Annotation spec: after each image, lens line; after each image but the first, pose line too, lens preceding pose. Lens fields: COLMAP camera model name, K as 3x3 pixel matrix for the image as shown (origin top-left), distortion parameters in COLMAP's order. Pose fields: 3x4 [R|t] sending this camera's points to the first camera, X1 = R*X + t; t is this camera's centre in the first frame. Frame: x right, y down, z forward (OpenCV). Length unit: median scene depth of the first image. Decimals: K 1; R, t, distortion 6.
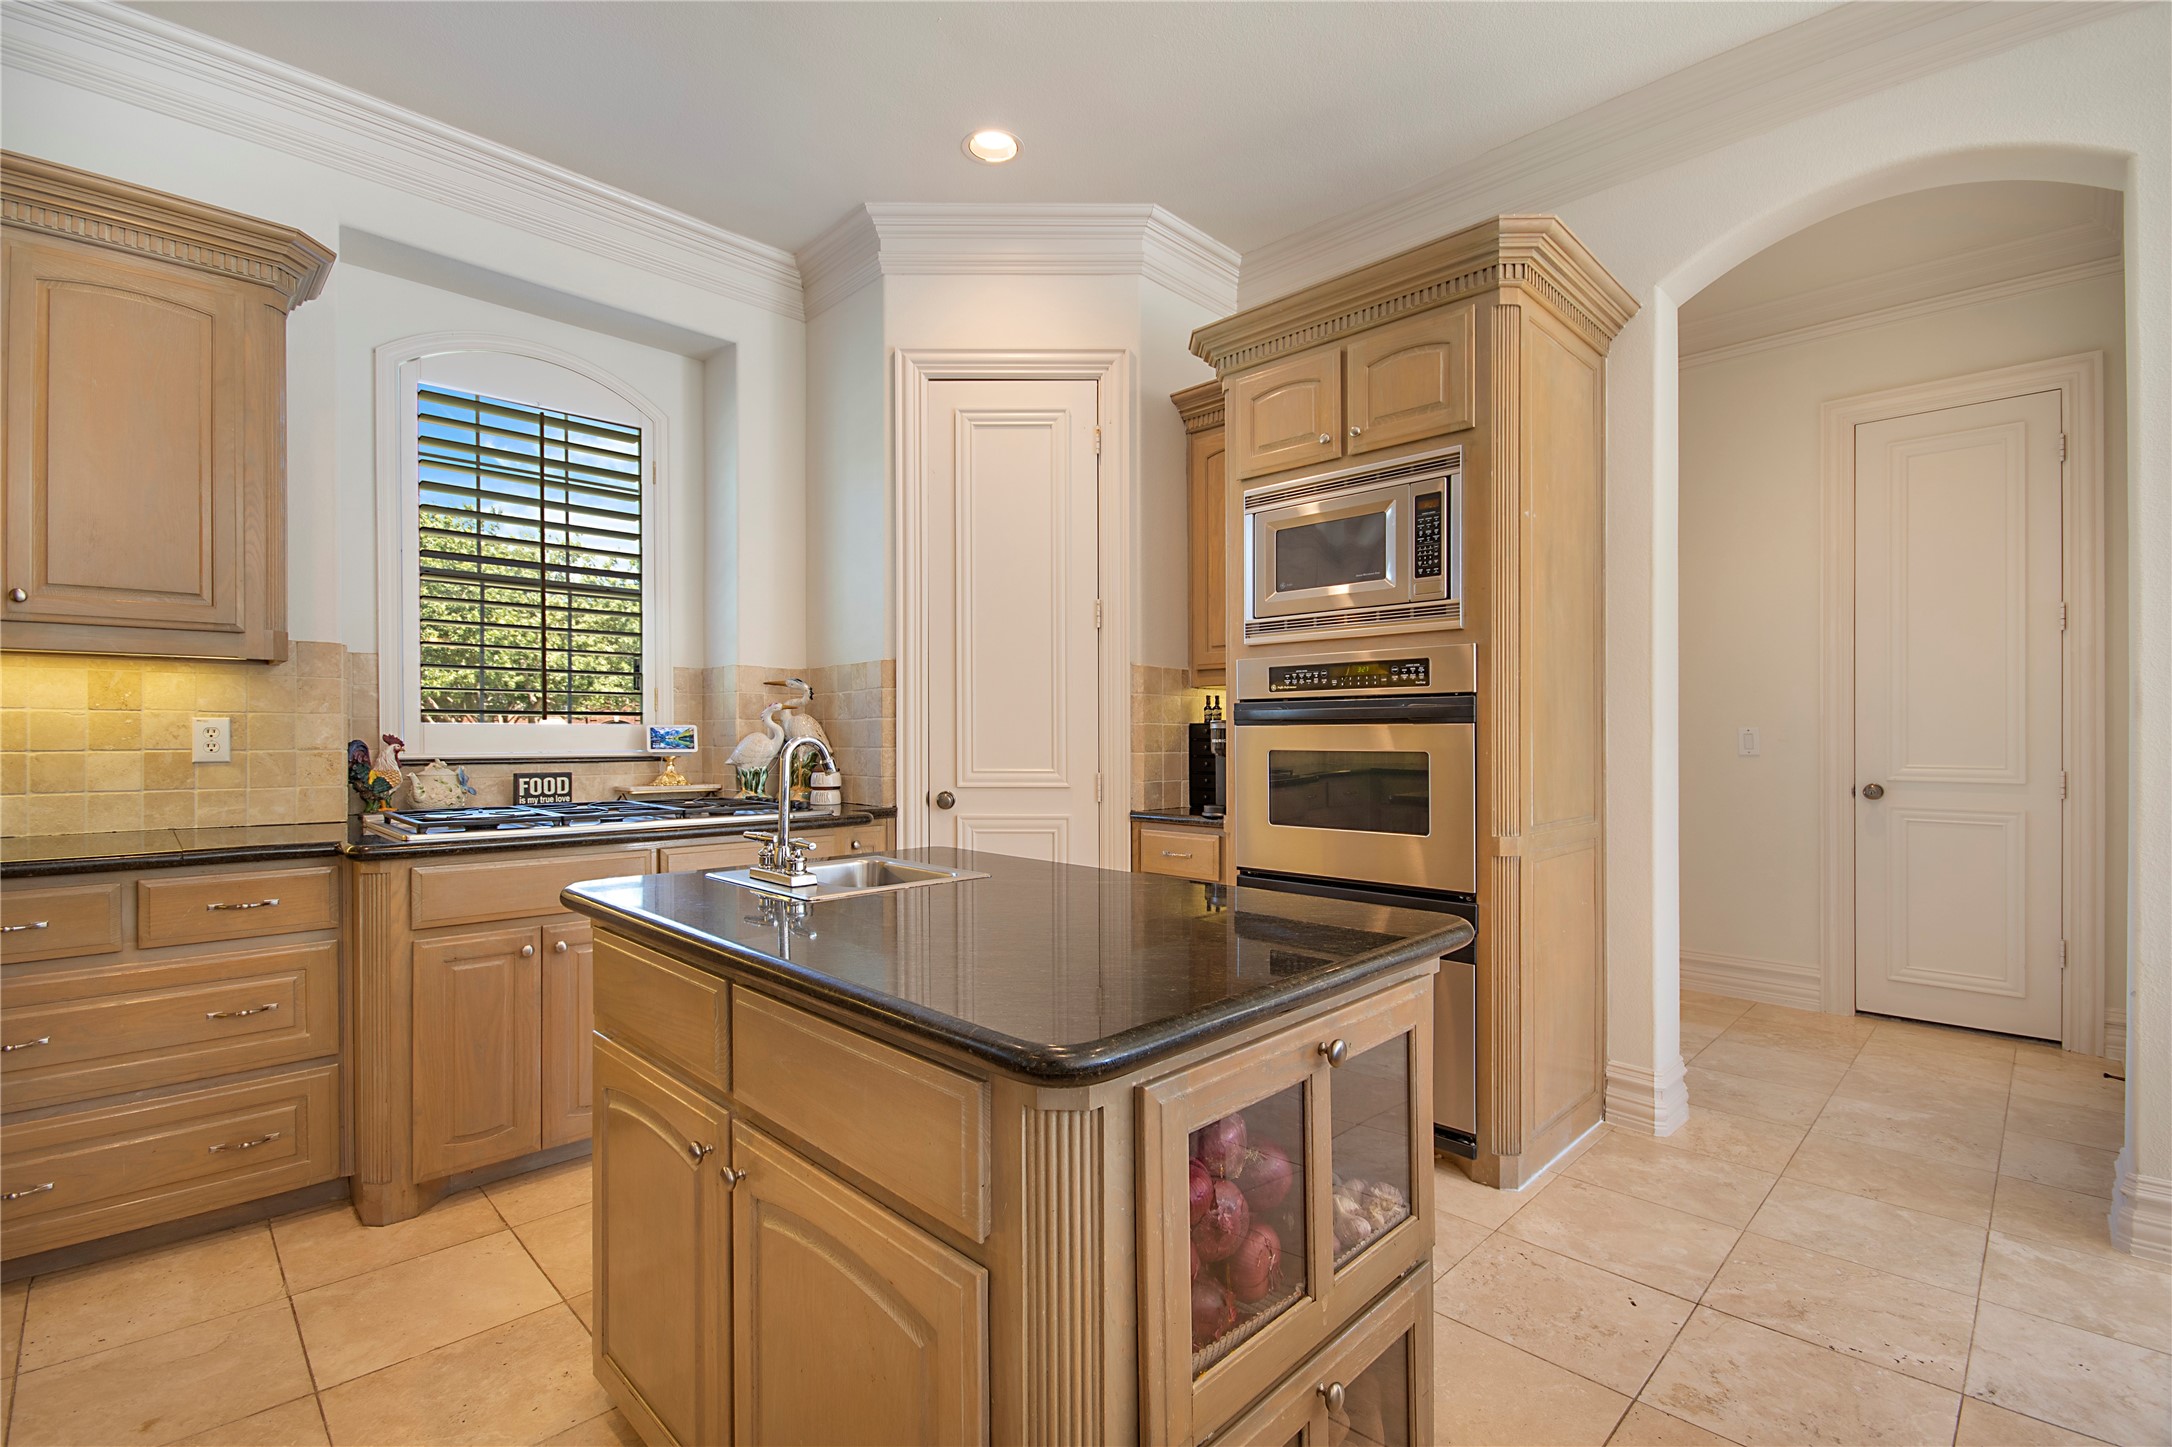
lens RADIAL K [[964.1, 0, 1084.4], [0, 964.1, 725.3], [0, 0, 1]] dist [0.005296, 0.000486]
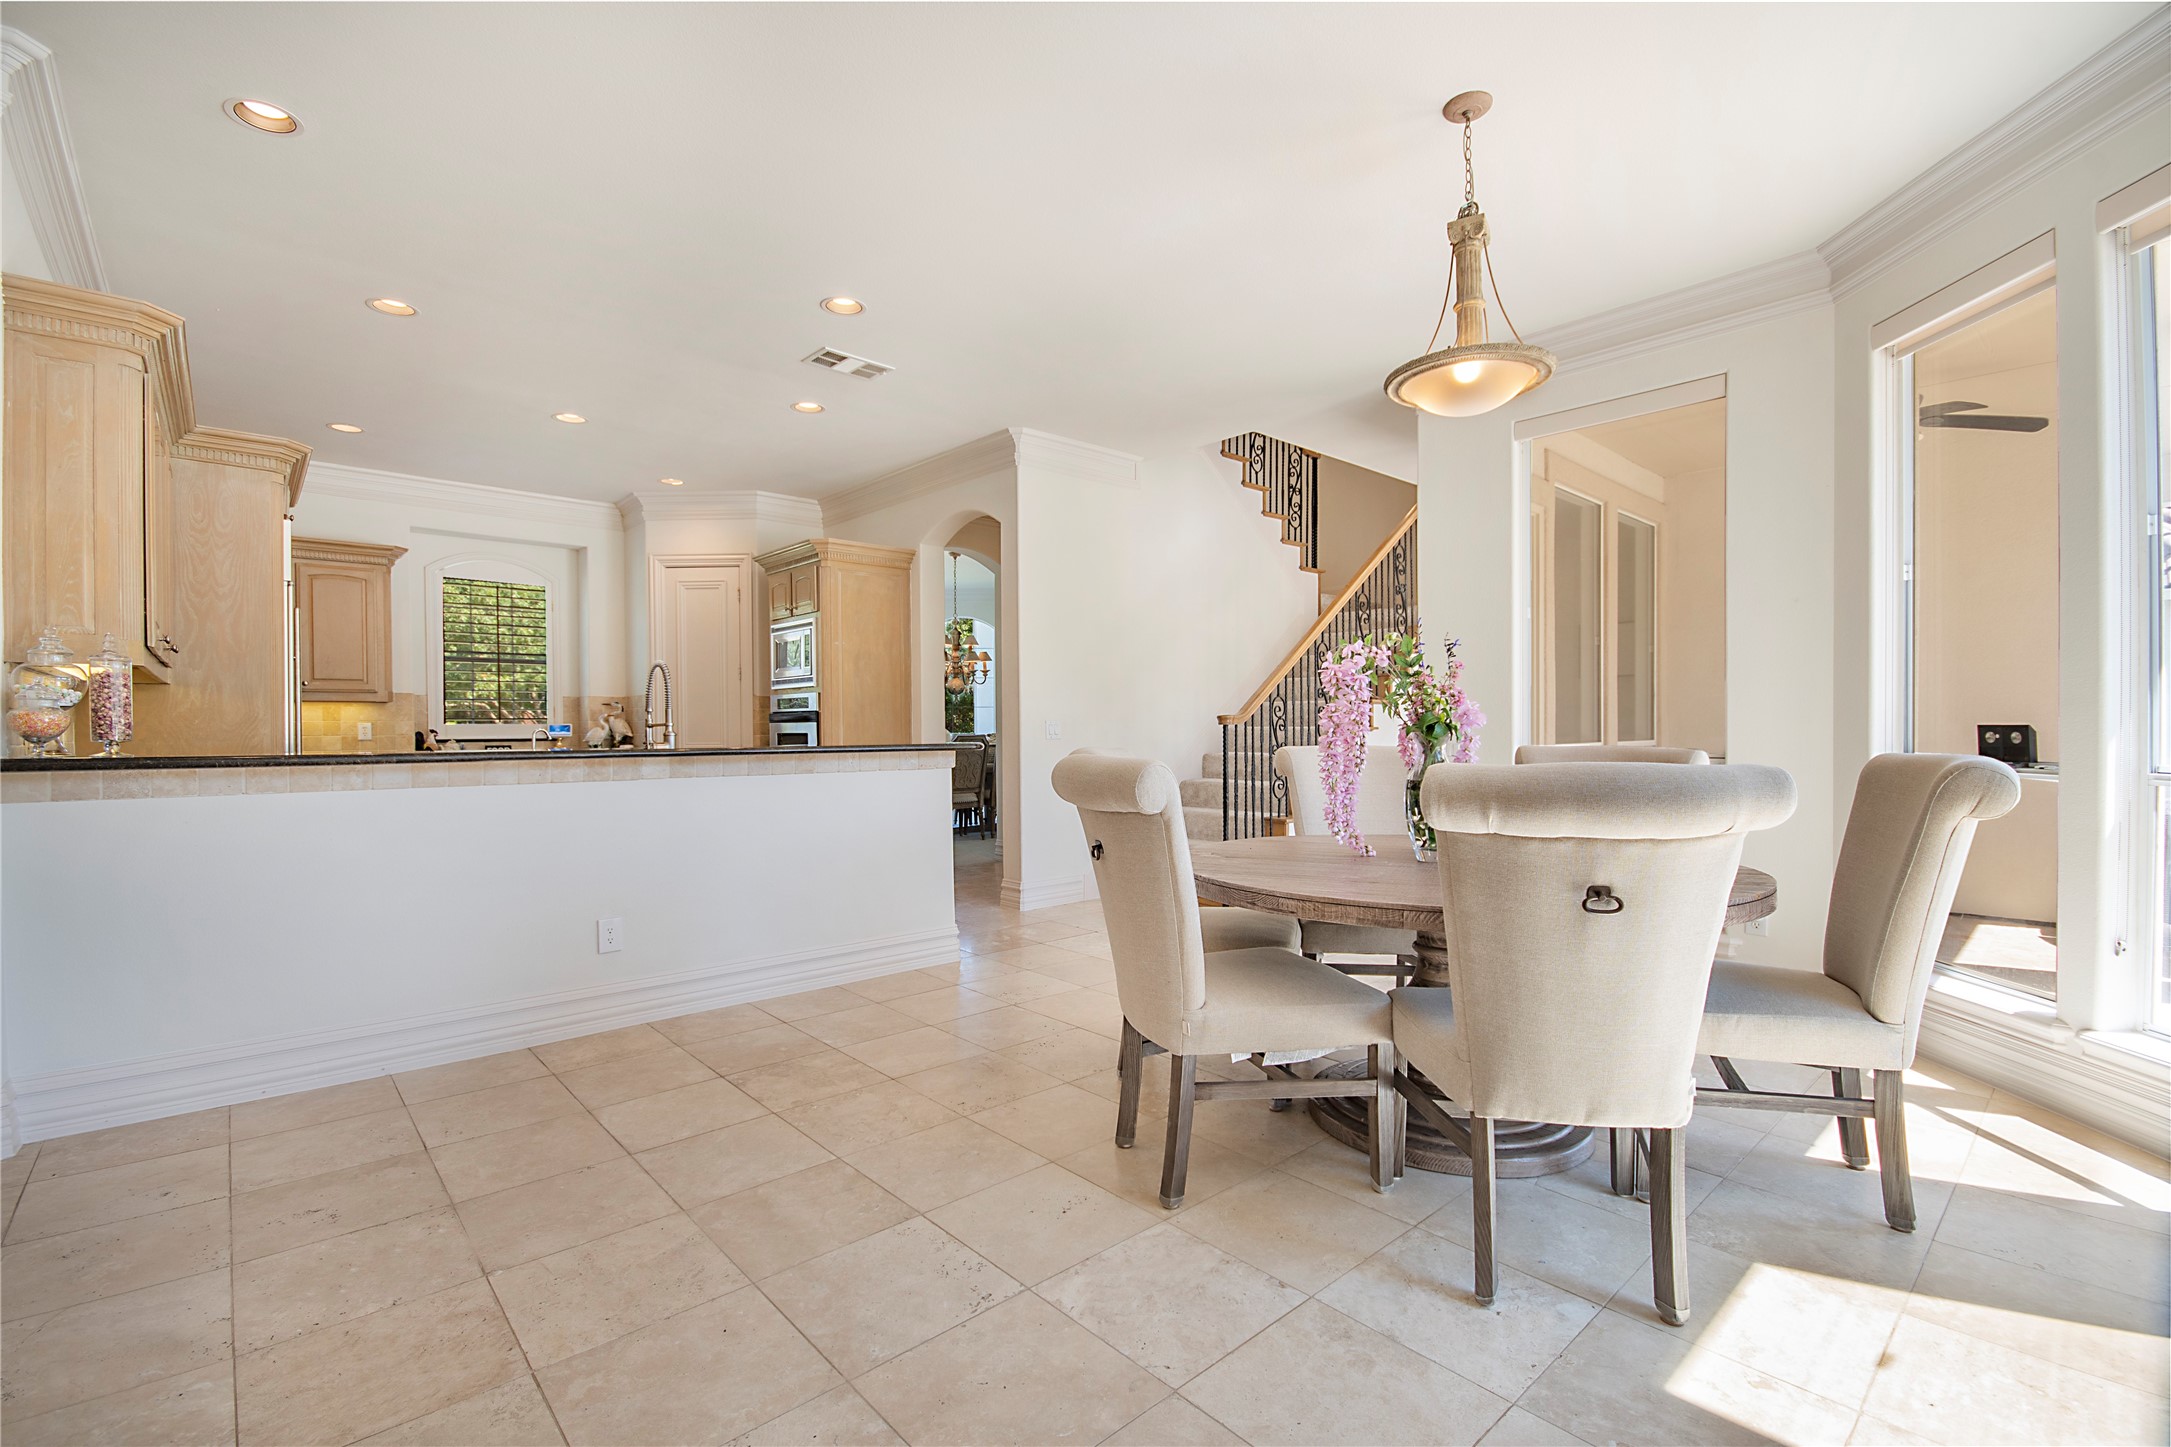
lens RADIAL K [[963.7, 0, 1087.4], [0, 963.7, 727.7], [0, 0, 1]] dist [0.005296, 0.000486]
pose [[0.998737, -0.007783, -0.049638, 1.098443], [0.008374, 0.999896, 0.011712, -0.008762], [0.049542, -0.012113, 0.998699, -1.408576]]
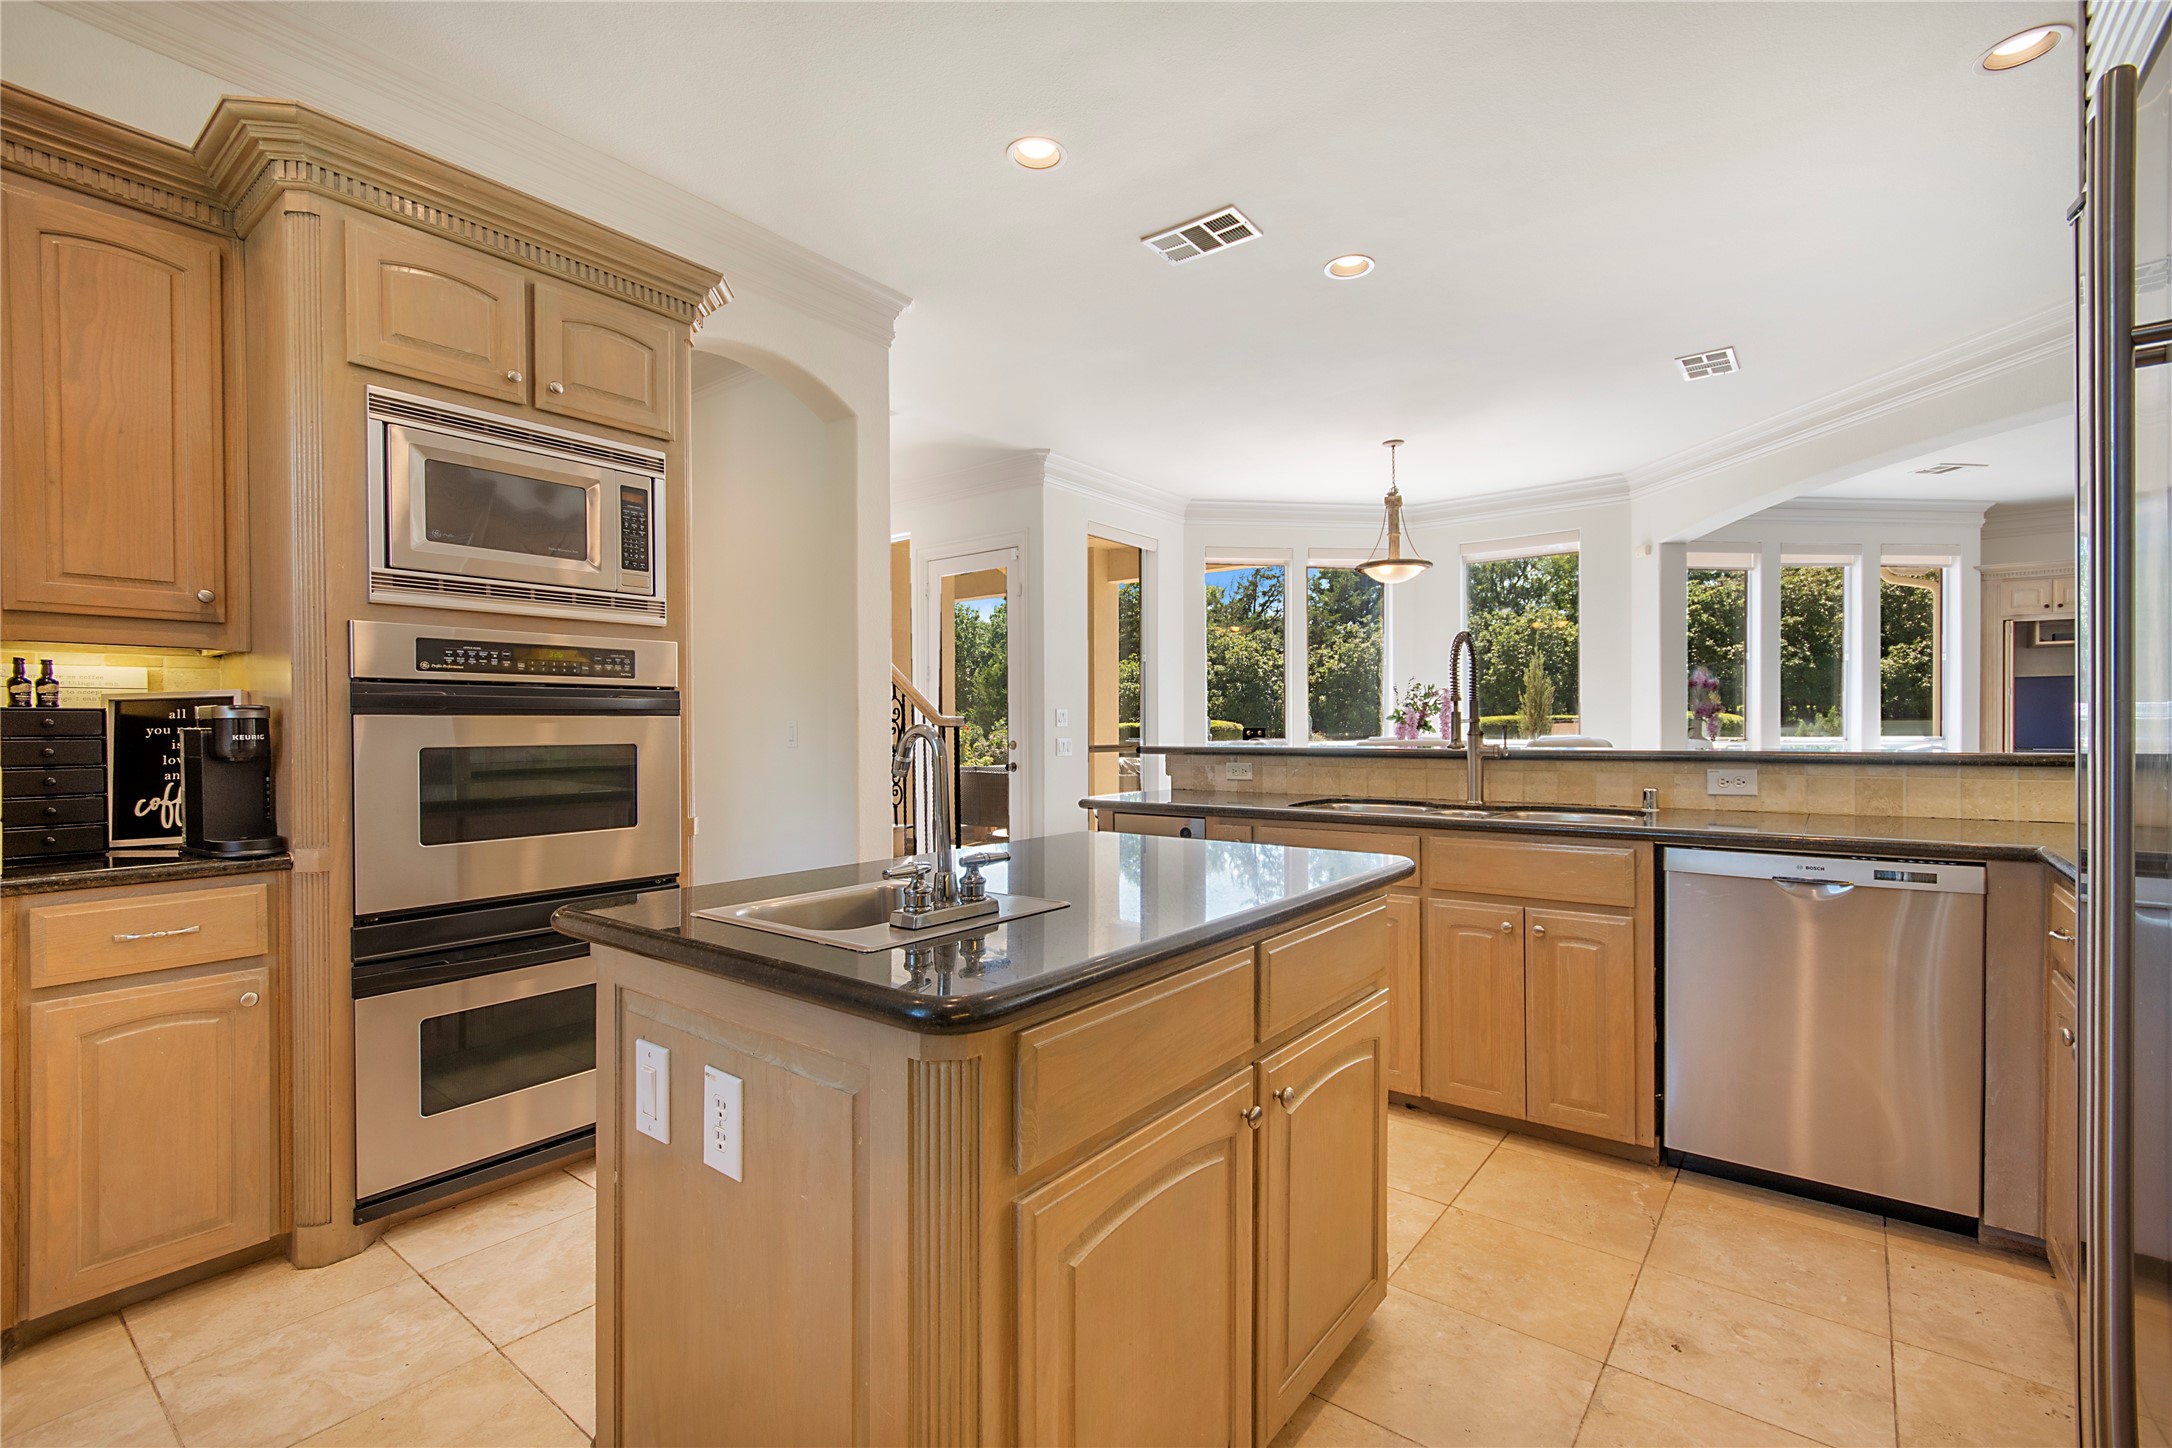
lens RADIAL K [[964.1, 0, 1083.9], [0, 964.1, 732.9], [0, 0, 1]] dist [0.005296, 0.000486]
pose [[-0.111259, -0.004881, 0.993779, -0.632122], [-0.004528, 0.999980, 0.004404, 0.008548], [-0.993781, -0.004009, -0.111279, 0.583392]]
